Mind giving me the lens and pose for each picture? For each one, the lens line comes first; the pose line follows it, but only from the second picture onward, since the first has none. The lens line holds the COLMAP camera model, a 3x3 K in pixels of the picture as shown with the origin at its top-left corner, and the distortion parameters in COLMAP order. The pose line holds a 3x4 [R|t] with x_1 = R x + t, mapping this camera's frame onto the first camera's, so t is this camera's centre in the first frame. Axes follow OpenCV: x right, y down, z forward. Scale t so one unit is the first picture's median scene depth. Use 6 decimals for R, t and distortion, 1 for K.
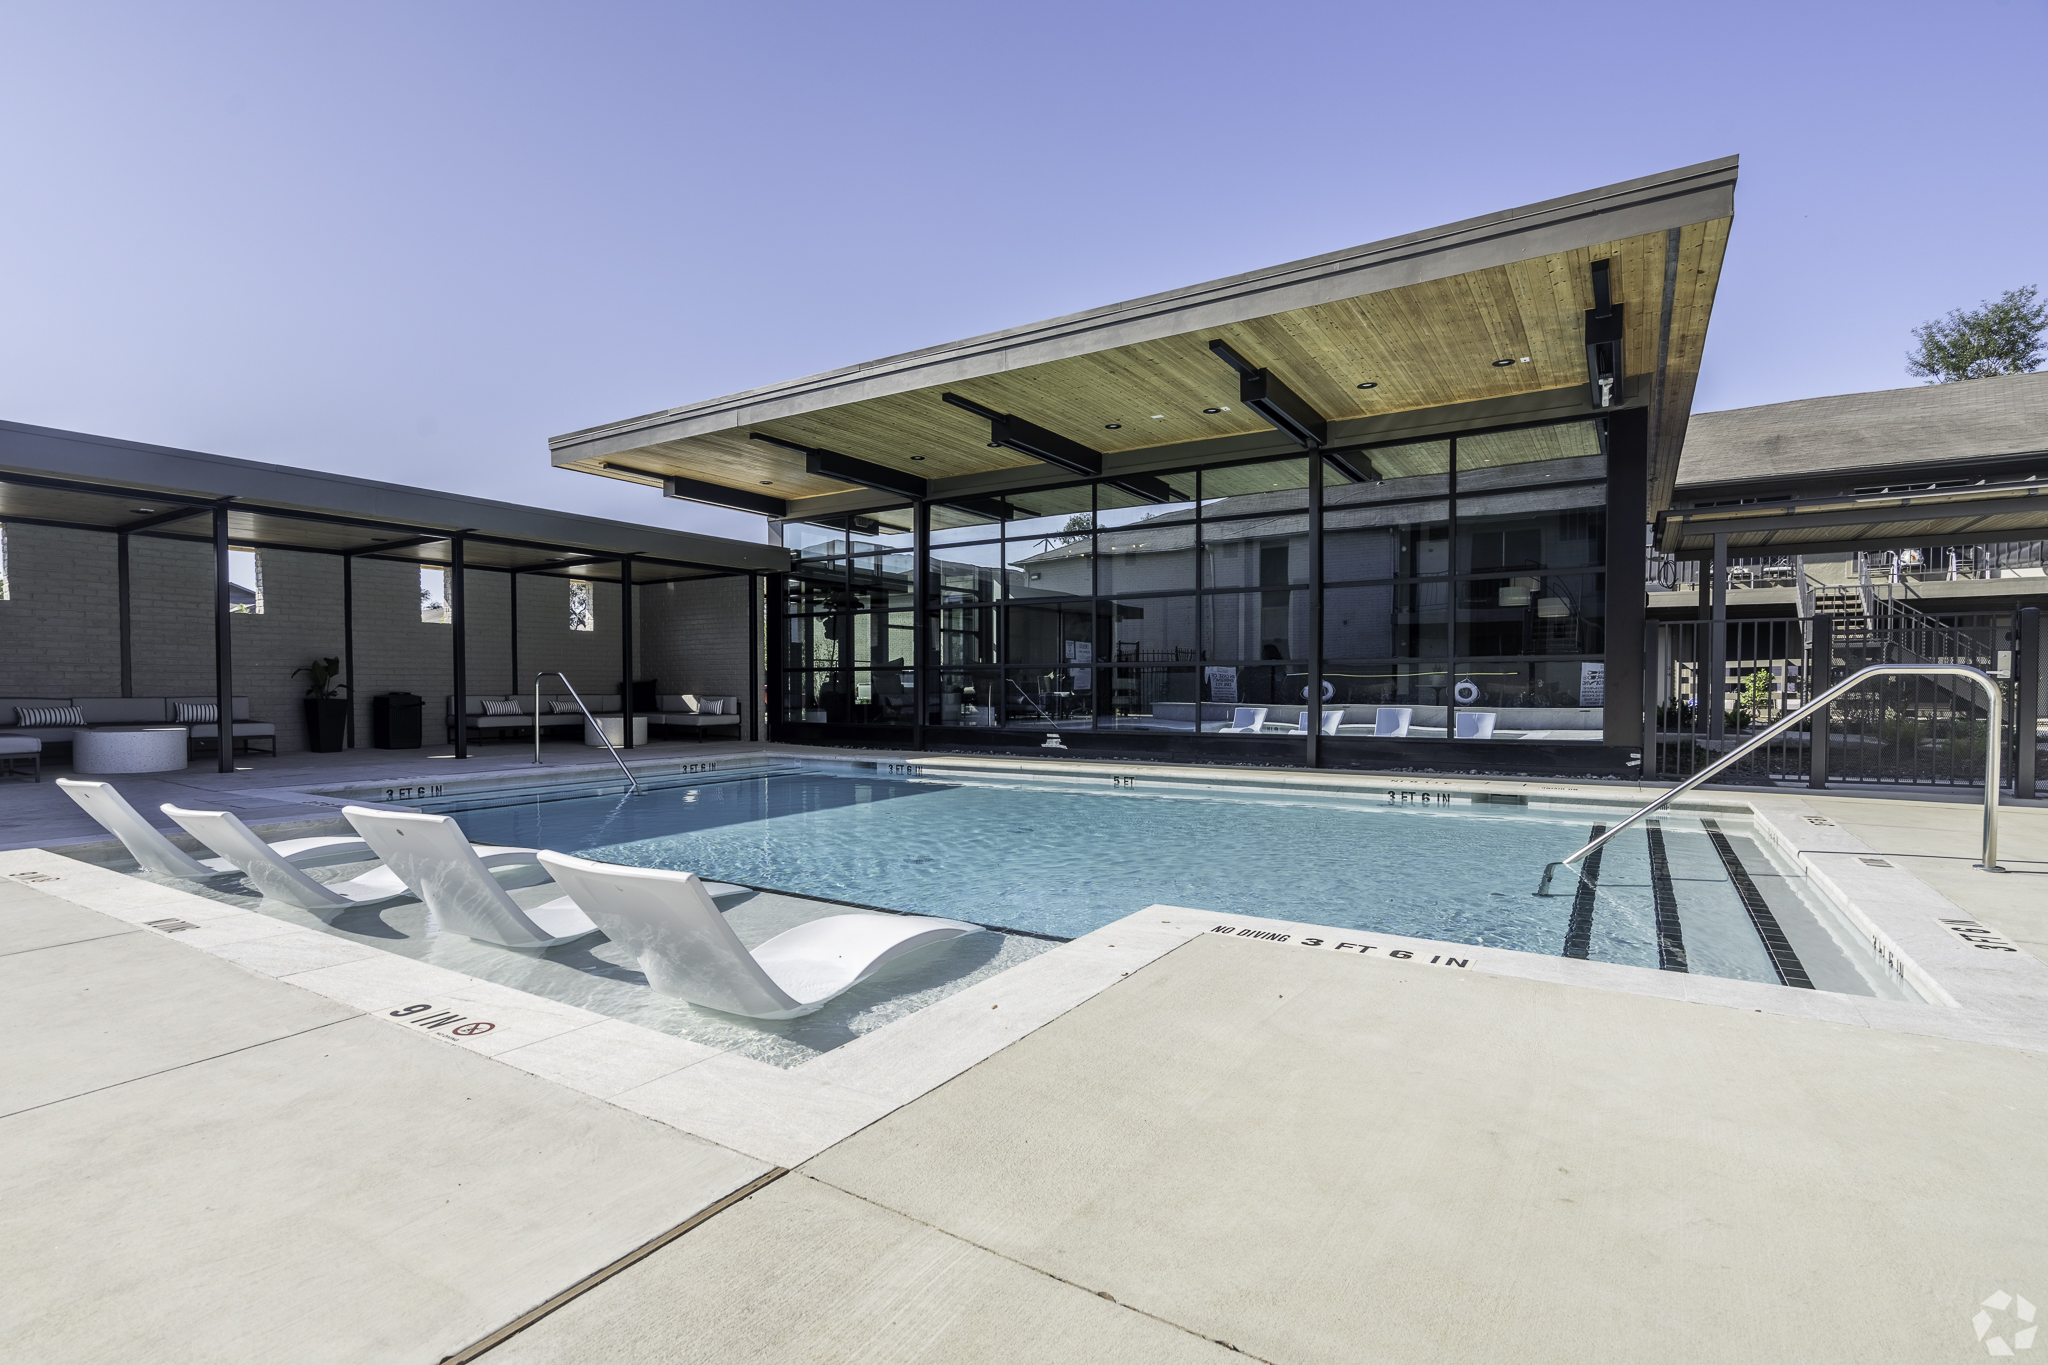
lens RADIAL K [[992.4, 0, 1007.6], [0, 992.4, 693.1], [0, 0, 1]] dist [-0.002321, -0.000198]
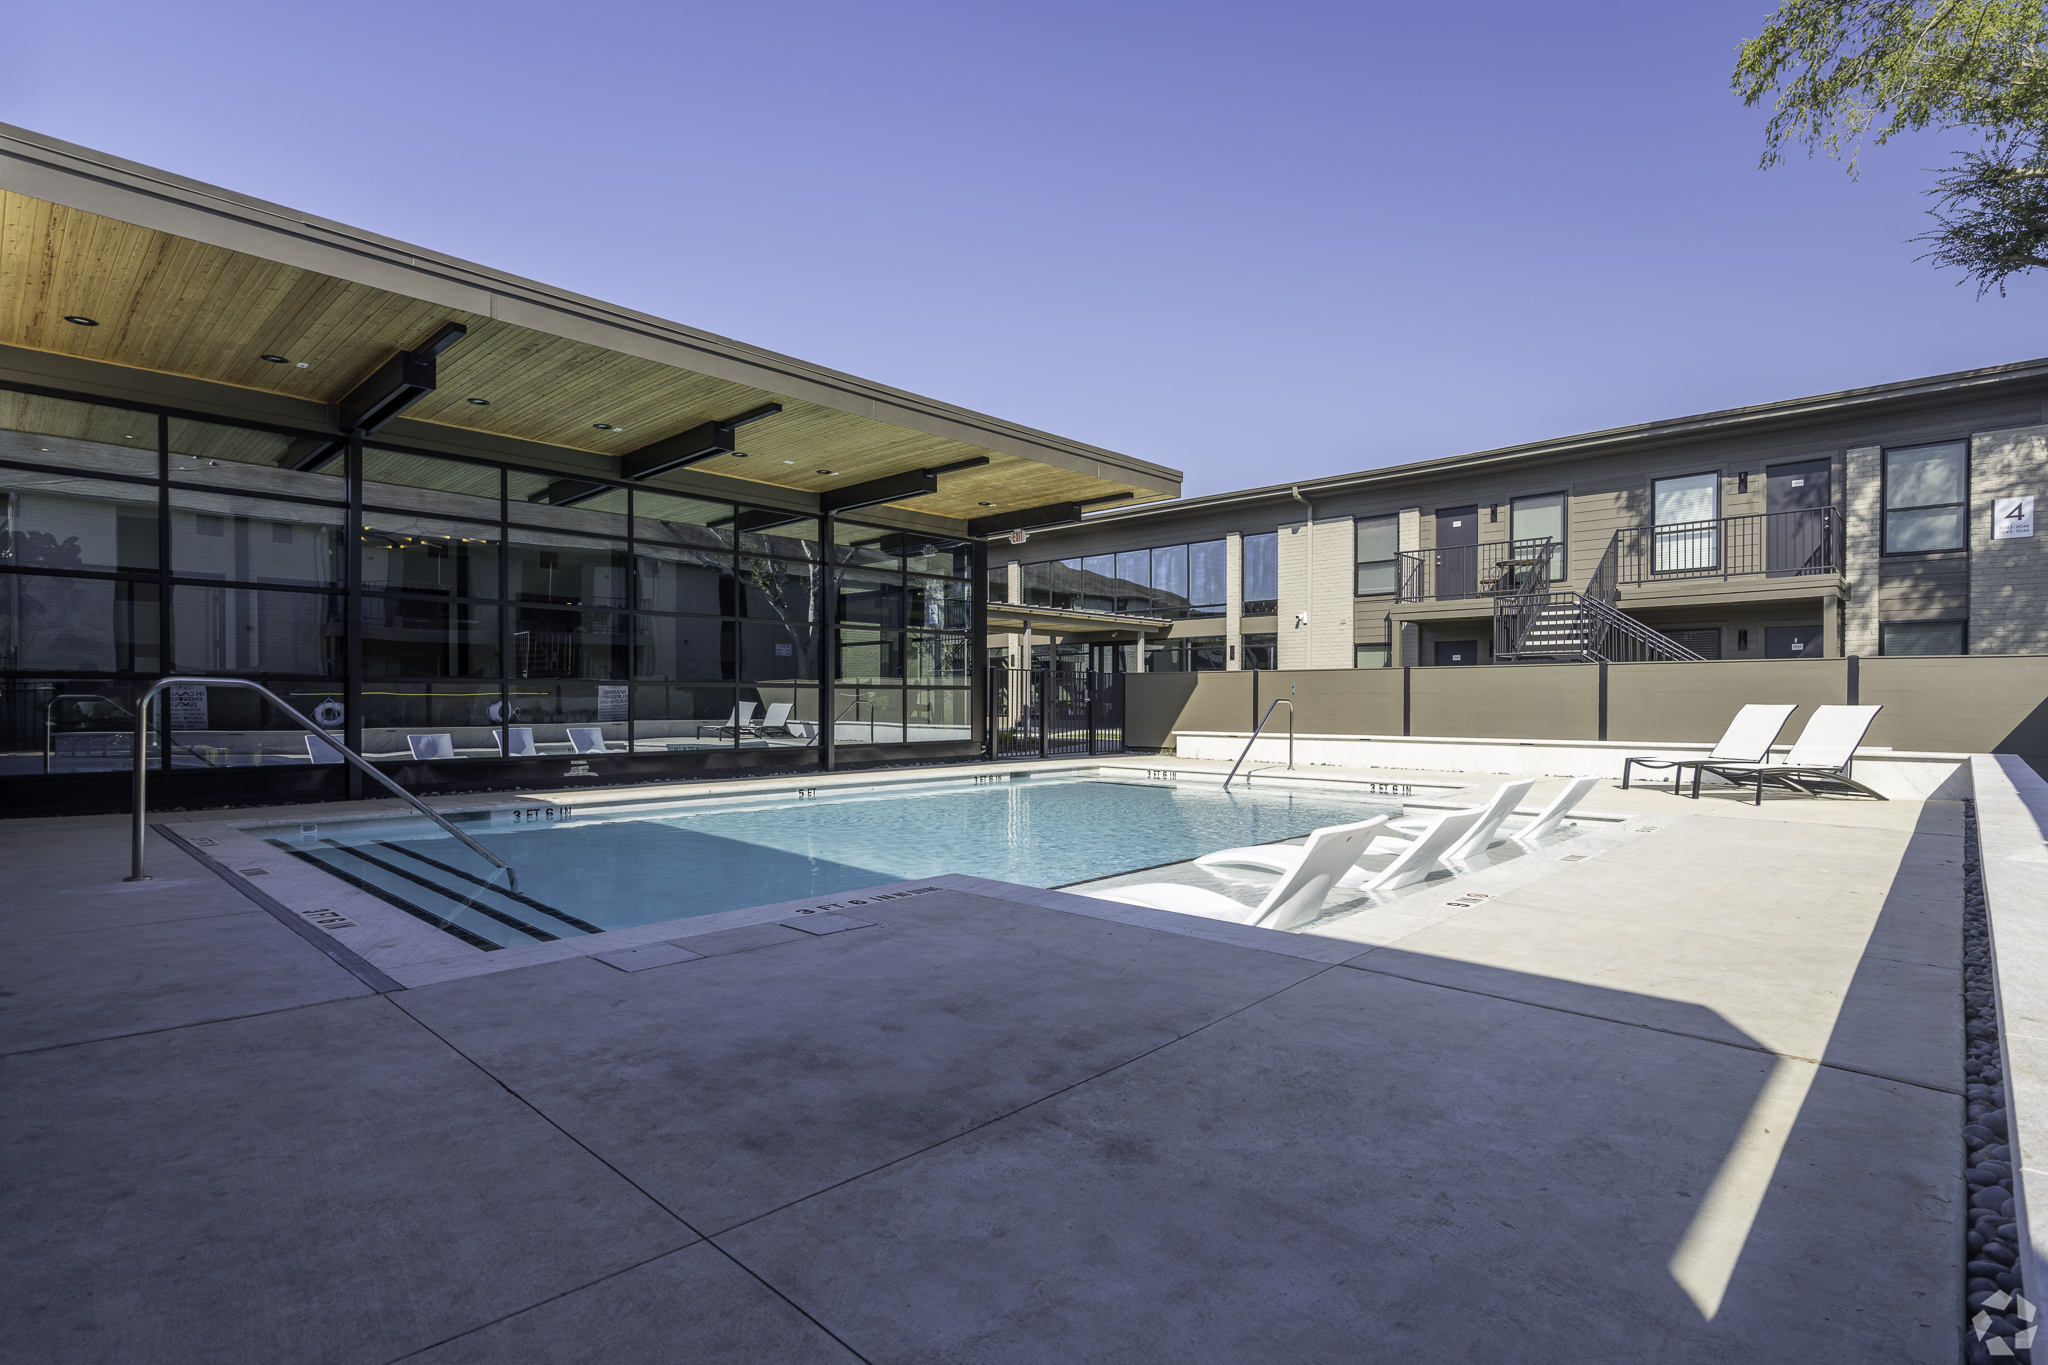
lens RADIAL K [[992.4, 0, 1007.3], [0, 992.4, 692.5], [0, 0, 1]] dist [-0.002321, -0.000198]
pose [[0.204350, 0.012801, 0.978814, -0.530049], [0.009158, 0.999846, -0.014988, -0.002038], [-0.978855, 0.012026, 0.204202, 0.324719]]
